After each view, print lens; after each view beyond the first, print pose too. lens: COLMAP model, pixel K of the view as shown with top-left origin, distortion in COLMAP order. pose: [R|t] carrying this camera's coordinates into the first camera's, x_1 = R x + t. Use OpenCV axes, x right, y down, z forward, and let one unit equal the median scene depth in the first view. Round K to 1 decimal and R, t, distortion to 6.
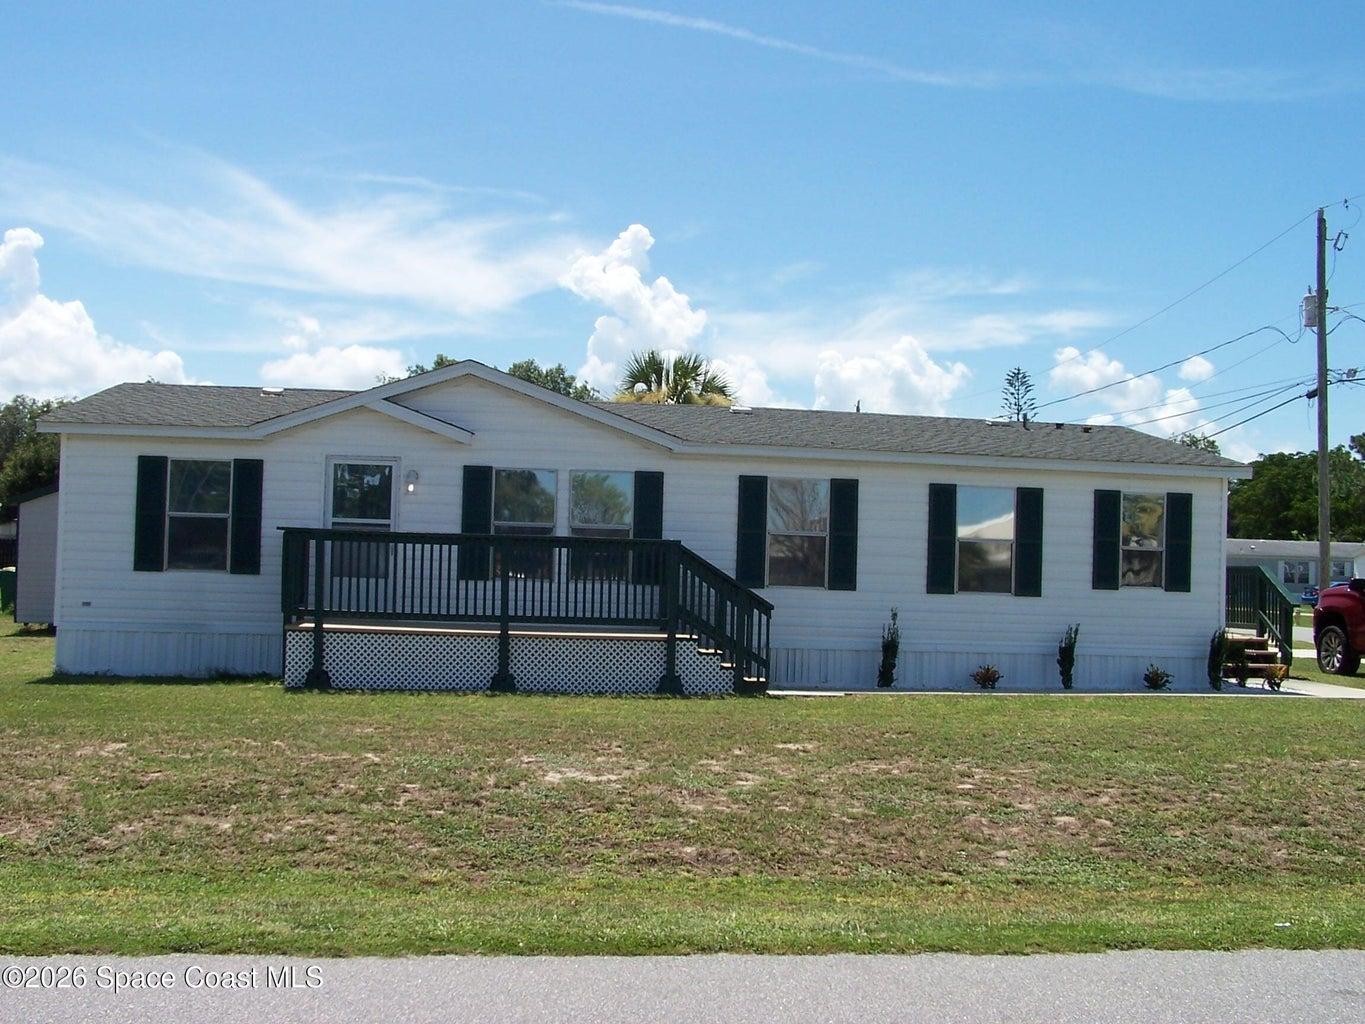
lens RADIAL K [[1518.3, 0, 682.5], [0, 1518.3, 512.0], [0, 0, 1]] dist [-0.202786, 0.403470]
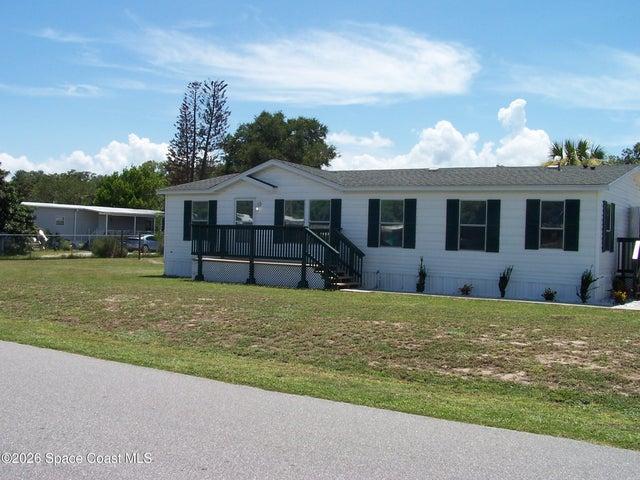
lens RADIAL K [[711.9, 0, 320.0], [0, 711.9, 240.0], [0, 0, 1]] dist [-0.202786, 0.403470]
pose [[0.766550, -0.002654, -0.642179, 0.680939], [0.015637, 0.999772, 0.014534, 0.021707], [0.641994, -0.021183, 0.766417, 0.105811]]
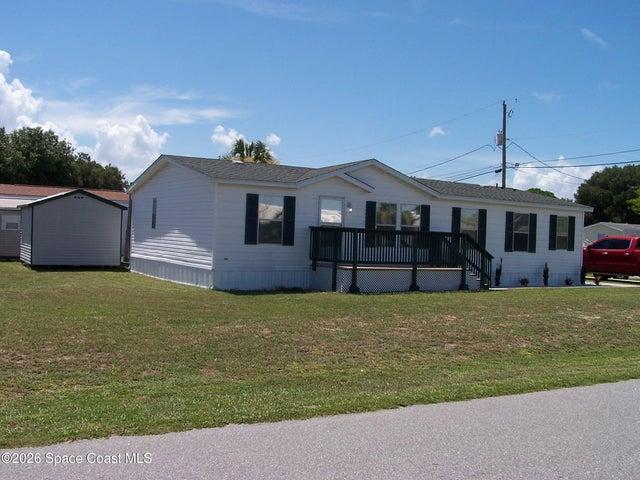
lens RADIAL K [[711.9, 0, 320.0], [0, 711.9, 240.0], [0, 0, 1]] dist [-0.202786, 0.403470]
pose [[0.921712, 0.003520, 0.387859, -0.646374], [-0.024446, 0.998498, 0.049033, -0.021826], [-0.387104, -0.054676, 0.920414, -0.044049]]
